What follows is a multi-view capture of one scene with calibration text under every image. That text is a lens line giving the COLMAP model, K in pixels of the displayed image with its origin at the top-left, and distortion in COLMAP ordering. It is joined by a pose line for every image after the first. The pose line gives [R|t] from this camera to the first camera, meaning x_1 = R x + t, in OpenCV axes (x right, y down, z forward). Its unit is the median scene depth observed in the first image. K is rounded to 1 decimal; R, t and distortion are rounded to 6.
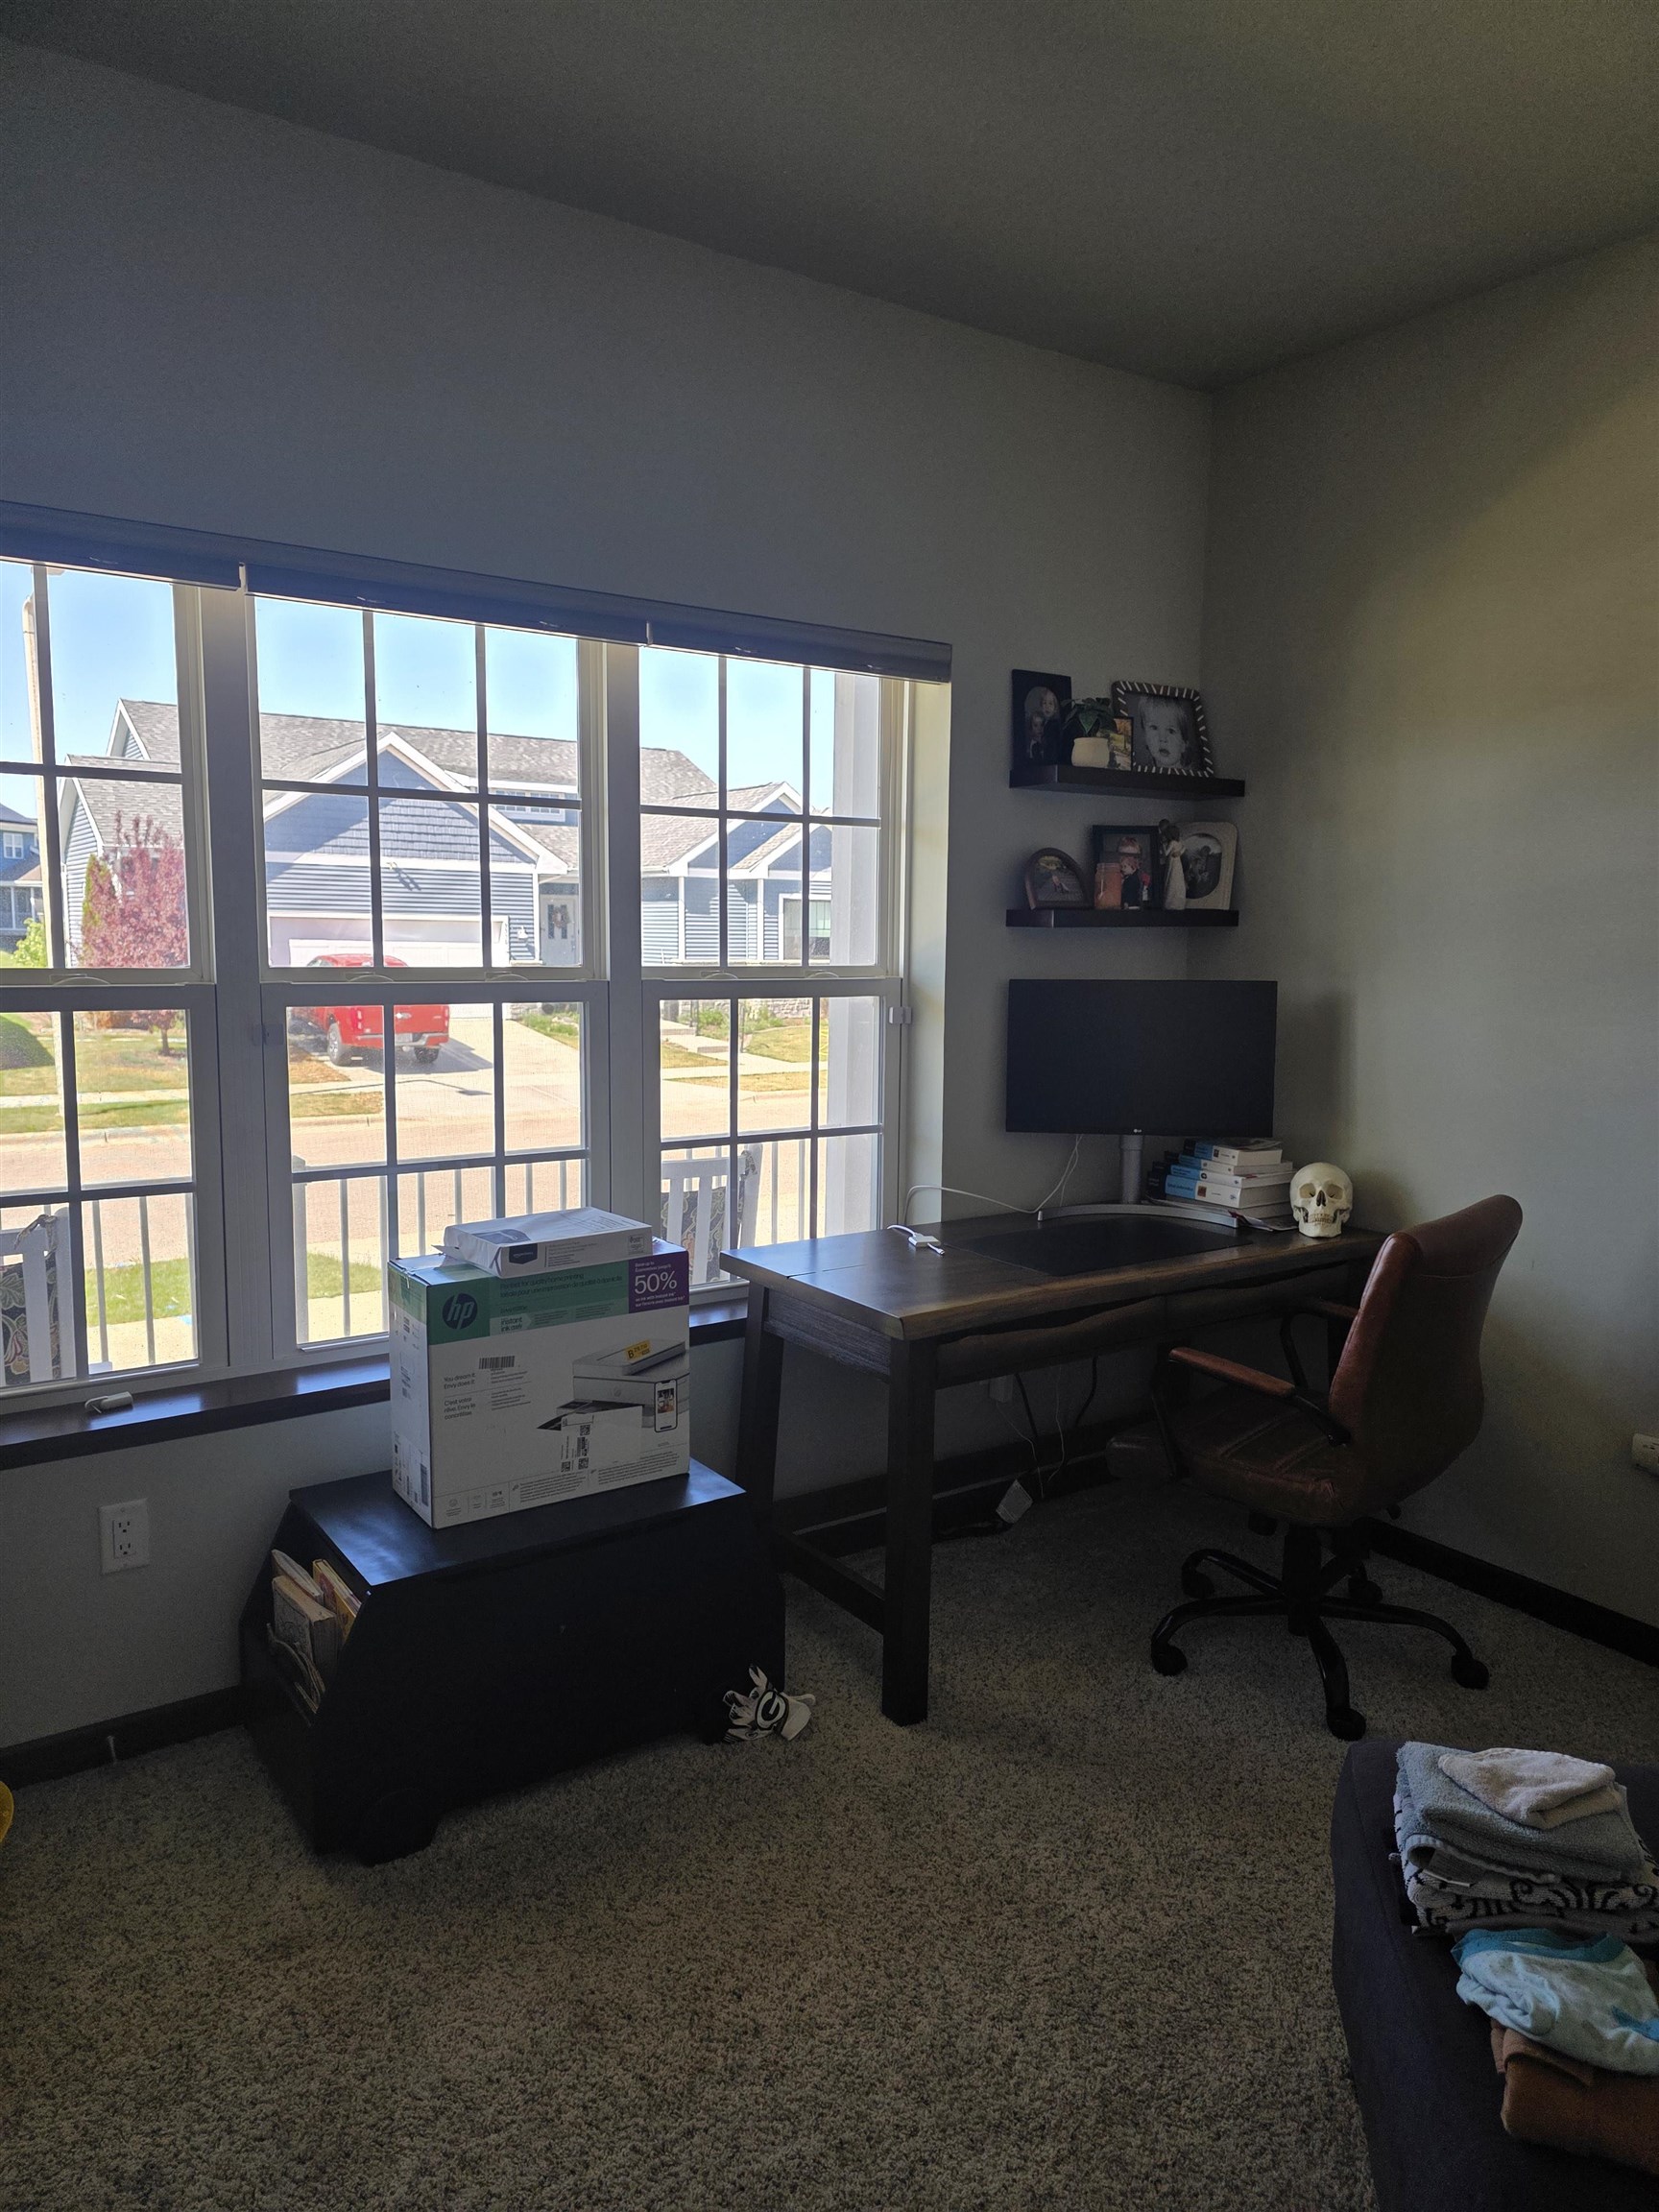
lens RADIAL K [[1485.5, 0, 832.5], [0, 1485.5, 1097.3], [0, 0, 1]] dist [0.010282, -0.003460]
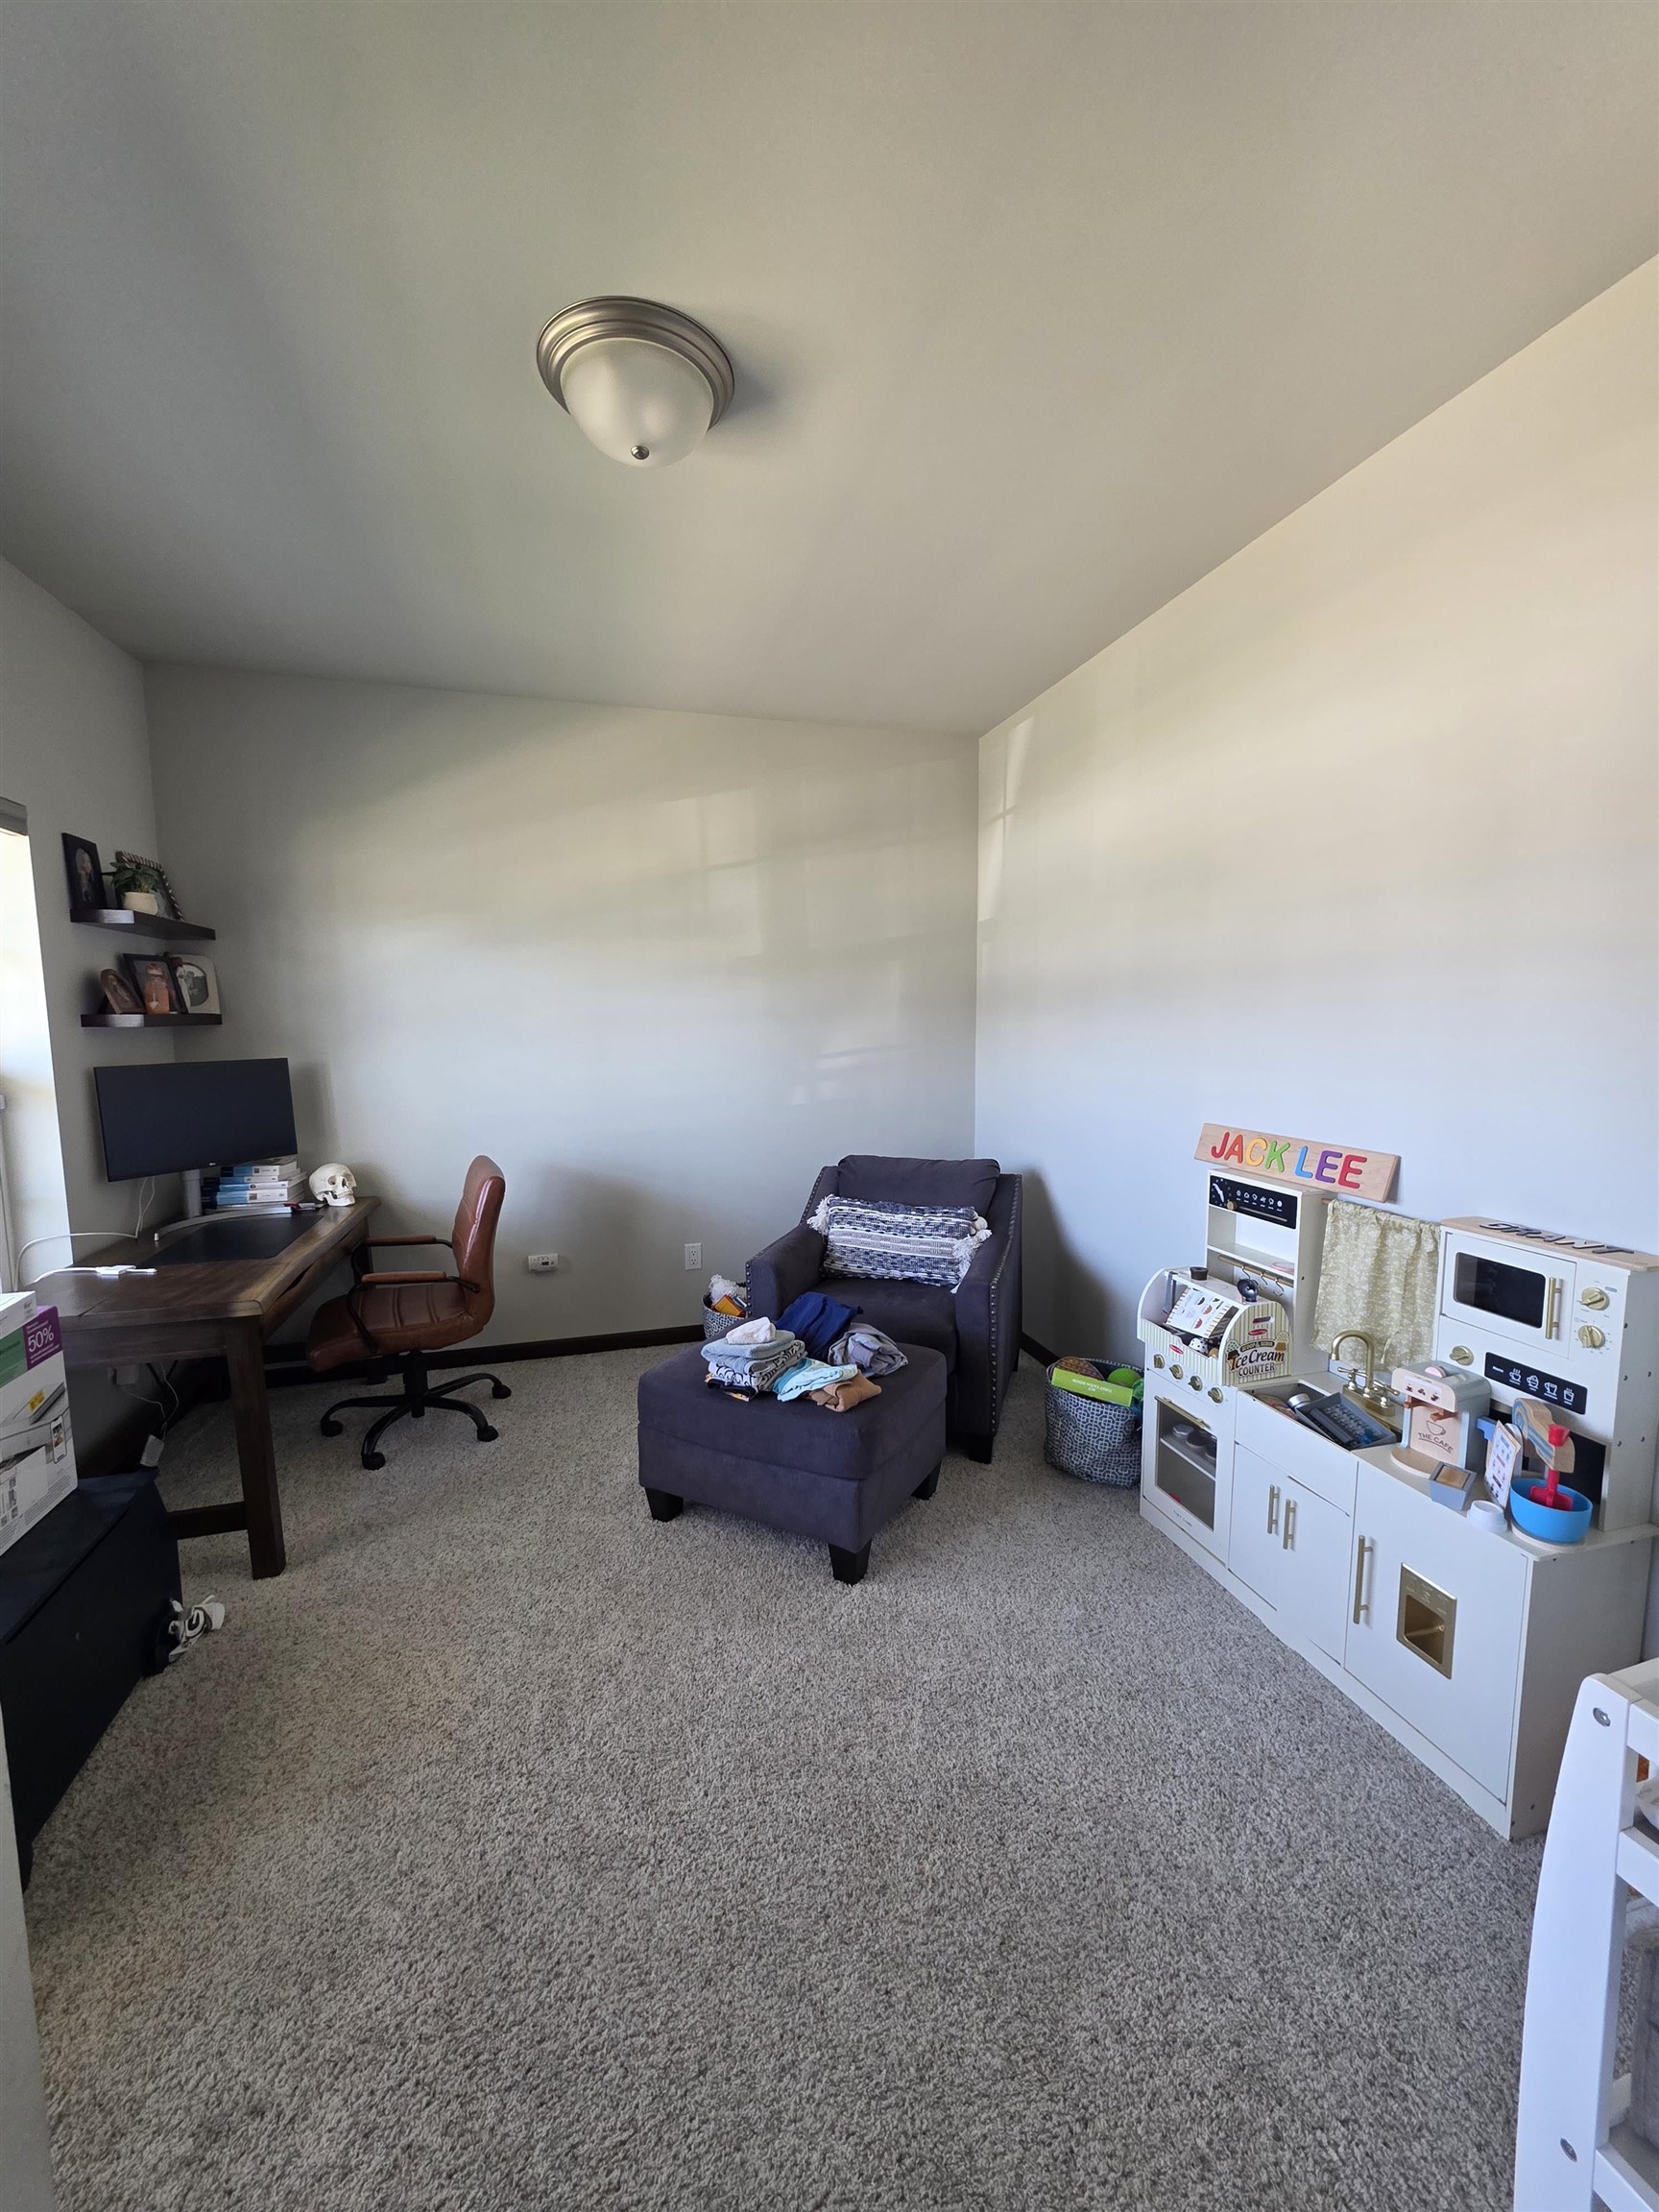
lens RADIAL K [[889.8, 0, 837.6], [0, 889.8, 1114.3], [0, 0, 1]] dist [0.000587, -0.000002]
pose [[0.318889, -0.119584, 0.940218, -0.423233], [0.122210, 0.988915, 0.084329, -0.025337], [-0.939880, 0.088012, 0.329968, 0.120339]]
